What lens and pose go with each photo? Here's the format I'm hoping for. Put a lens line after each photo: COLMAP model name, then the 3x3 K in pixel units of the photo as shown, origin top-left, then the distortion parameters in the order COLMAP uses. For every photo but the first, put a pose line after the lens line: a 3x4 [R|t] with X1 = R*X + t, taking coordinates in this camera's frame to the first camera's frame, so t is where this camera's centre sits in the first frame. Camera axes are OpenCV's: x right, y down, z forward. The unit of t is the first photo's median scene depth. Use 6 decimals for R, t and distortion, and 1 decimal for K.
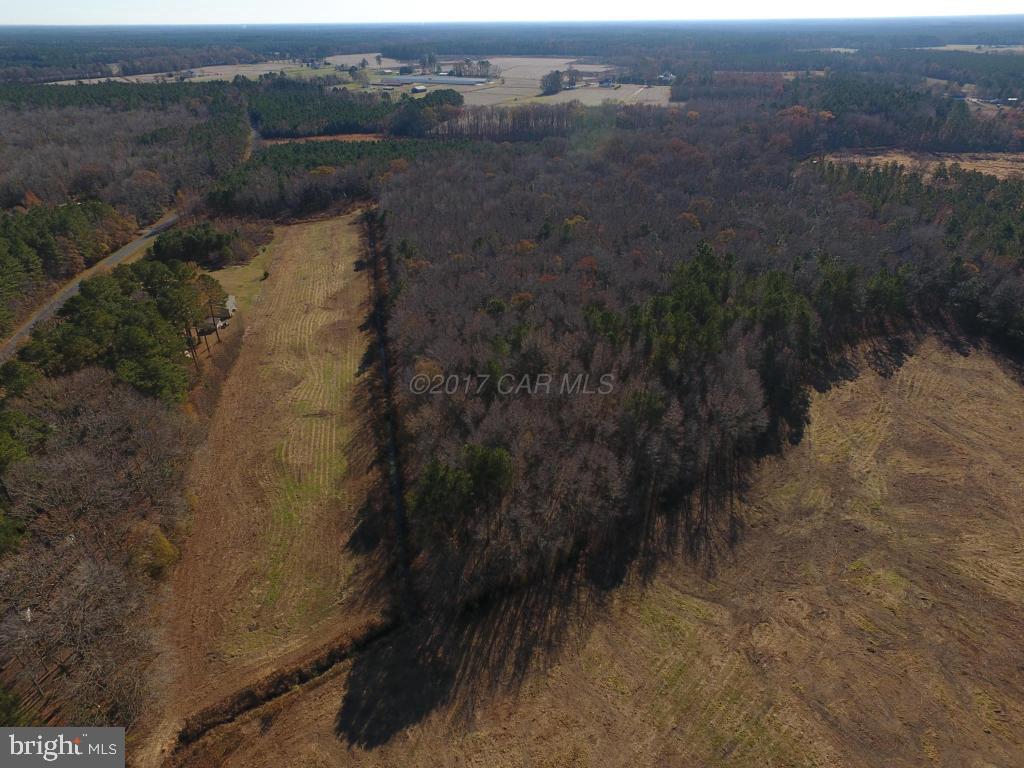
lens RADIAL K [[594.1, 0, 508.1], [0, 594.1, 379.0], [0, 0, 1]] dist [-0.011297, 0.016274]
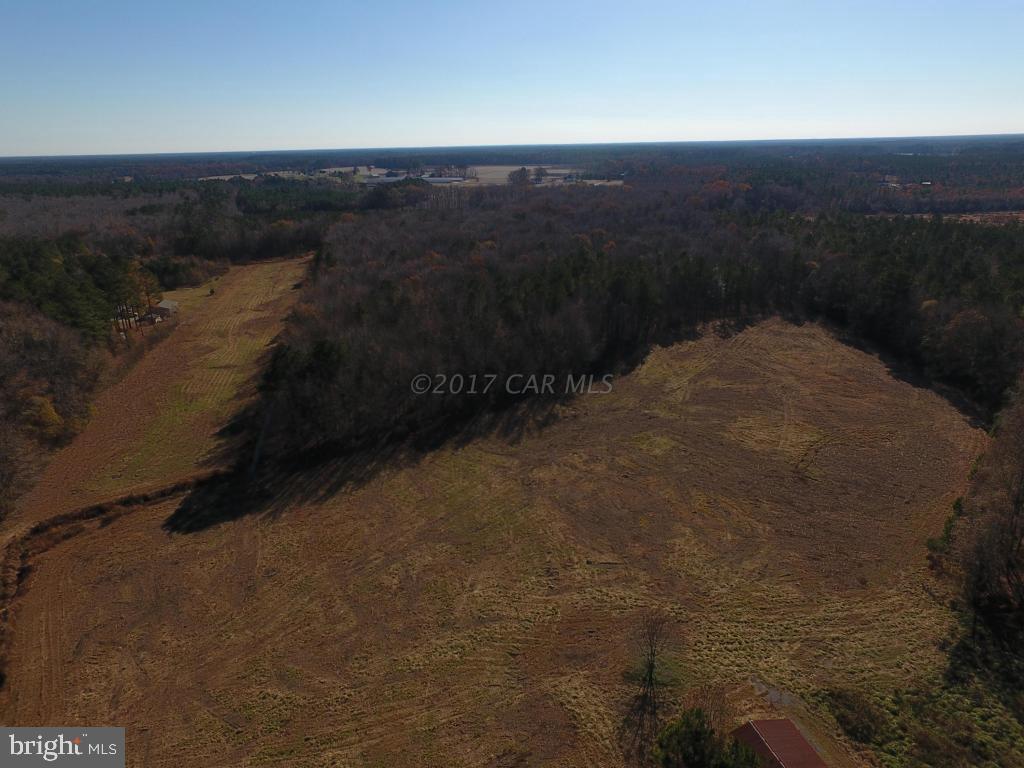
lens RADIAL K [[594.1, 0, 508.6], [0, 594.1, 378.6], [0, 0, 1]] dist [-0.011297, 0.016274]
pose [[0.999881, -0.014884, 0.004013, 0.221078], [0.015348, 0.985538, -0.168759, 0.273491], [-0.001443, 0.168801, 0.985649, -0.129374]]
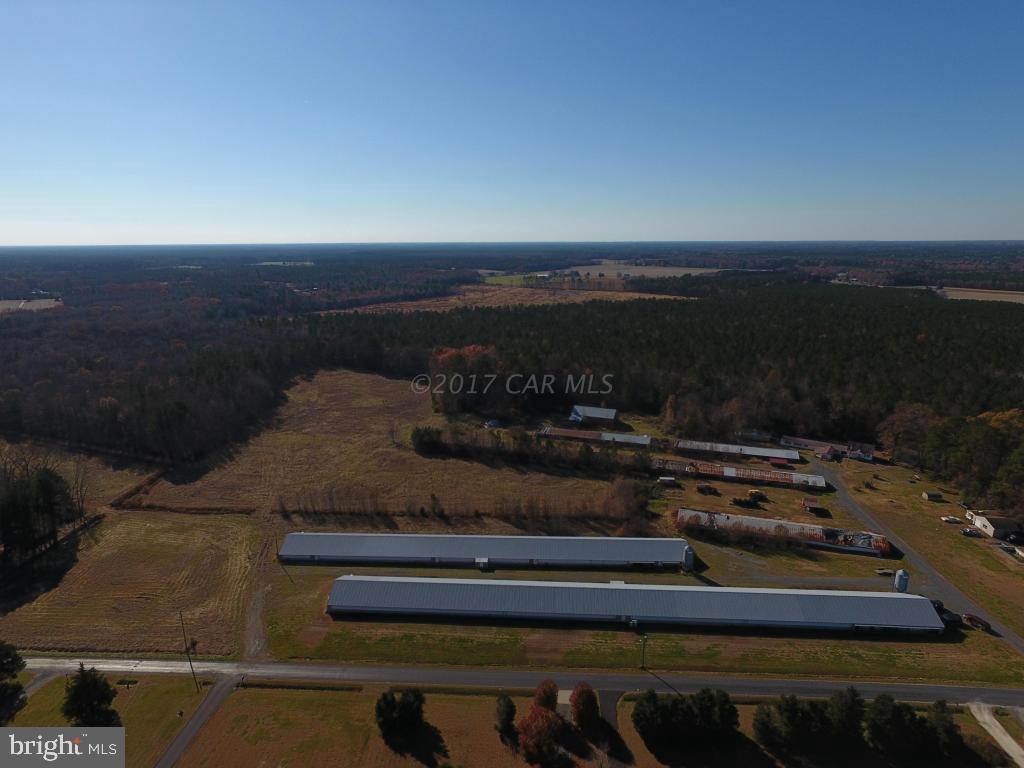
lens RADIAL K [[594.1, 0, 508.1], [0, 594.1, 385.0], [0, 0, 1]] dist [-0.011297, 0.016274]
pose [[0.573150, -0.191403, 0.796784, -0.762333], [0.428065, 0.899058, -0.091949, 0.561088], [-0.698755, 0.393776, 0.597228, -0.904315]]
